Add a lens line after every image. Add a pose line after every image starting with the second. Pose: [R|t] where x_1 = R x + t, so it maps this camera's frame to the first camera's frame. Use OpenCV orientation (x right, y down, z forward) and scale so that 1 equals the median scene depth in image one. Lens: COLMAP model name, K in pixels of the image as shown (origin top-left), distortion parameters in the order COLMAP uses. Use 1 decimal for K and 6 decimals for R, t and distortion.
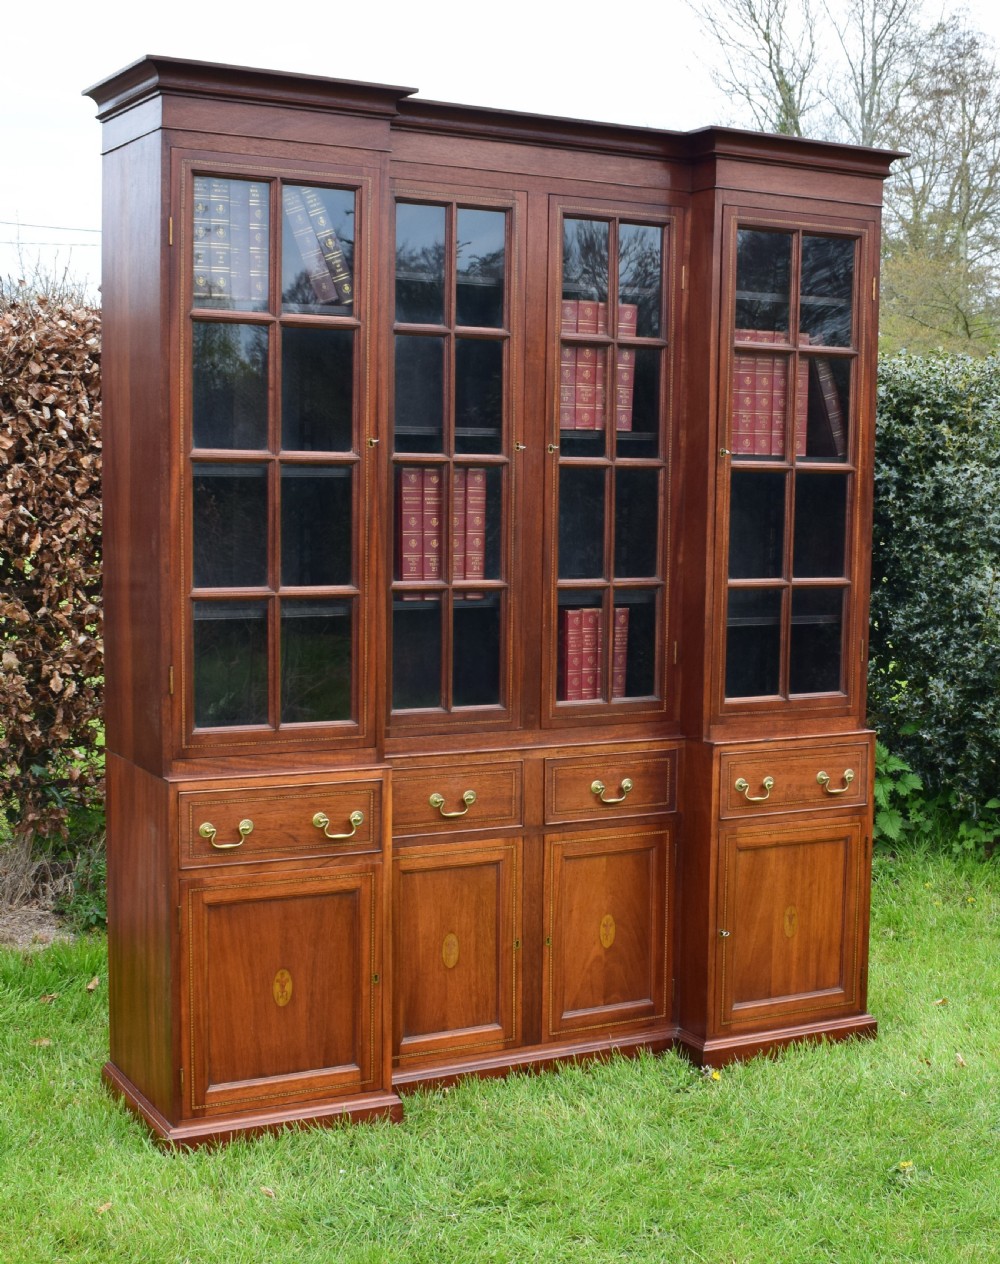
lens RADIAL K [[1977.8, 0, 662.0], [0, 1977.8, 647.3], [0, 0, 1]] dist [-0.070876, 0.000000]
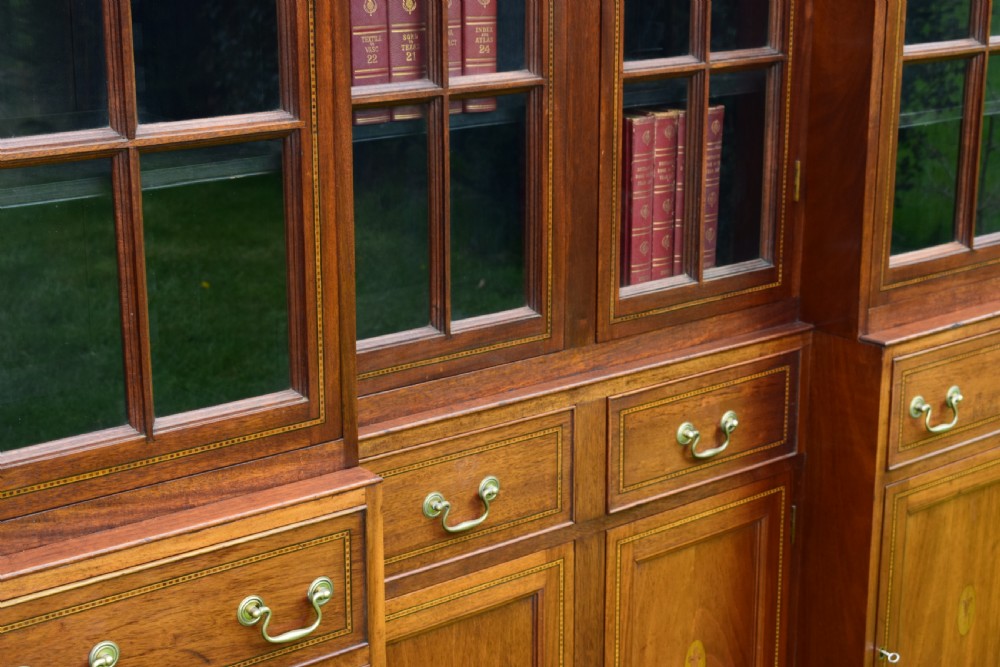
lens RADIAL K [[1753.3, 0, 487.8], [0, 1753.3, 346.6], [0, 0, 1]] dist [0.002982, 0.000000]
pose [[0.990515, -0.059128, 0.124035, -0.149631], [0.036494, 0.983464, 0.177387, -0.043826], [-0.132473, -0.171178, 0.976294, 0.531885]]
